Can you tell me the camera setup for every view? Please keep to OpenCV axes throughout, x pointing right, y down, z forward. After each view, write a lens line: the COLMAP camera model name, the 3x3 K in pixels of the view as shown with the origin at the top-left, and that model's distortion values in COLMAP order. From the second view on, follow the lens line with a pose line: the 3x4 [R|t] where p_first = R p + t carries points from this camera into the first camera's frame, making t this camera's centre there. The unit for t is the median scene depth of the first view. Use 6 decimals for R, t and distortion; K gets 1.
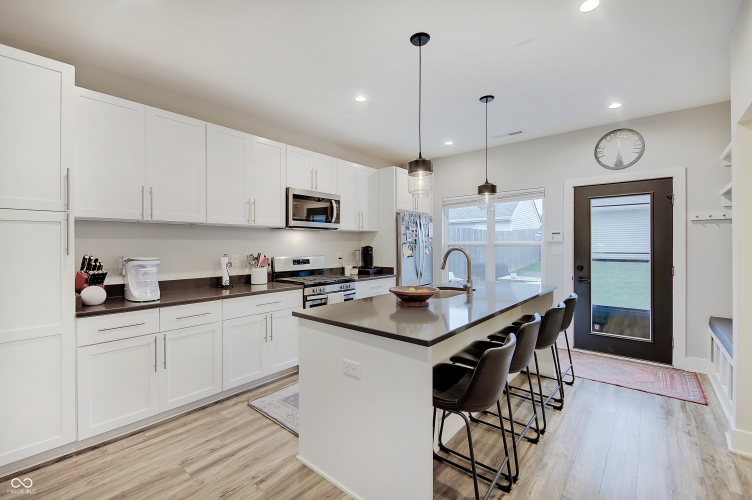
lens RADIAL K [[325.2, 0, 368.4], [0, 325.2, 246.2], [0, 0, 1]] dist [0.026412, -0.017560]
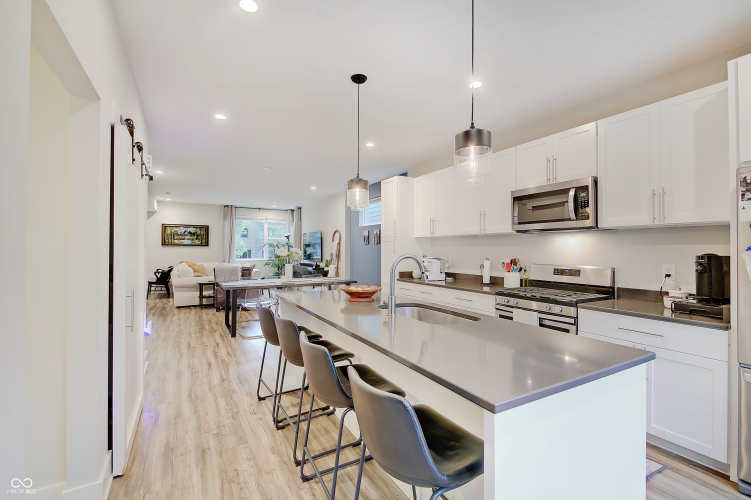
lens RADIAL K [[324.7, 0, 367.9], [0, 324.7, 246.2], [0, 0, 1]] dist [0.026412, -0.017560]
pose [[-0.338091, -0.011089, -0.941048, 0.896005], [-0.006429, 0.999934, -0.009473, -0.005637], [0.941091, 0.002847, -0.338140, 1.018651]]
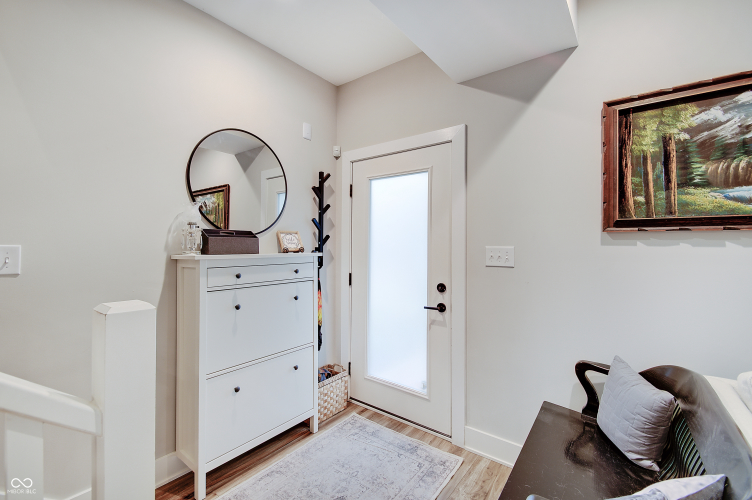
lens RADIAL K [[325.2, 0, 368.4], [0, 325.2, 246.2], [0, 0, 1]] dist [0.026412, -0.017560]
pose [[-0.998651, -0.003115, -0.051829, -0.884428], [-0.003116, 0.999995, -0.000056, 0.000440], [0.051829, 0.000105, -0.998656, -1.271285]]
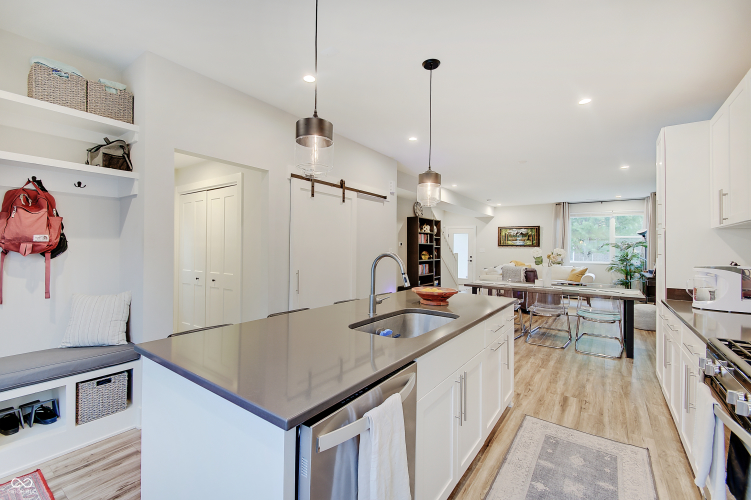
lens RADIAL K [[324.7, 0, 367.9], [0, 324.7, 246.2], [0, 0, 1]] dist [0.026412, -0.017560]
pose [[-0.996805, -0.009251, -0.079332, 0.321676], [-0.009067, 0.999955, -0.002685, -0.007319], [0.079354, -0.001957, -0.996845, 1.479985]]
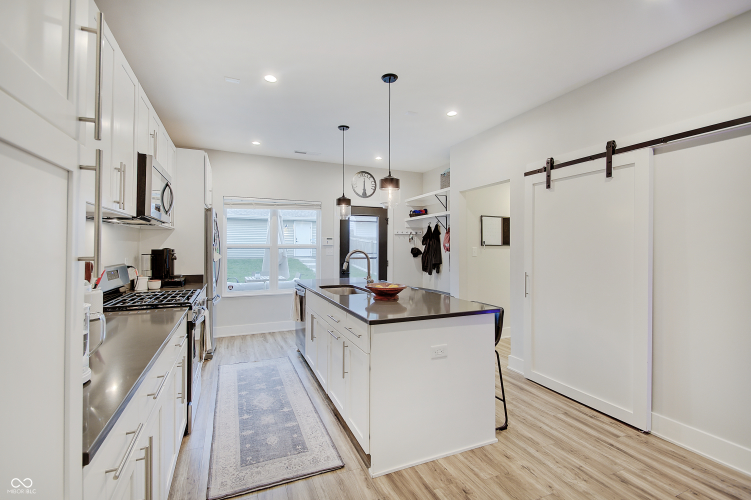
lens RADIAL K [[324.7, 0, 367.9], [0, 324.7, 246.2], [0, 0, 1]] dist [0.026412, -0.017560]
pose [[0.447532, 0.006380, 0.894245, -0.674295], [-0.001781, 0.999979, -0.006243, -0.002373], [-0.894266, 0.001202, 0.447534, 0.379103]]
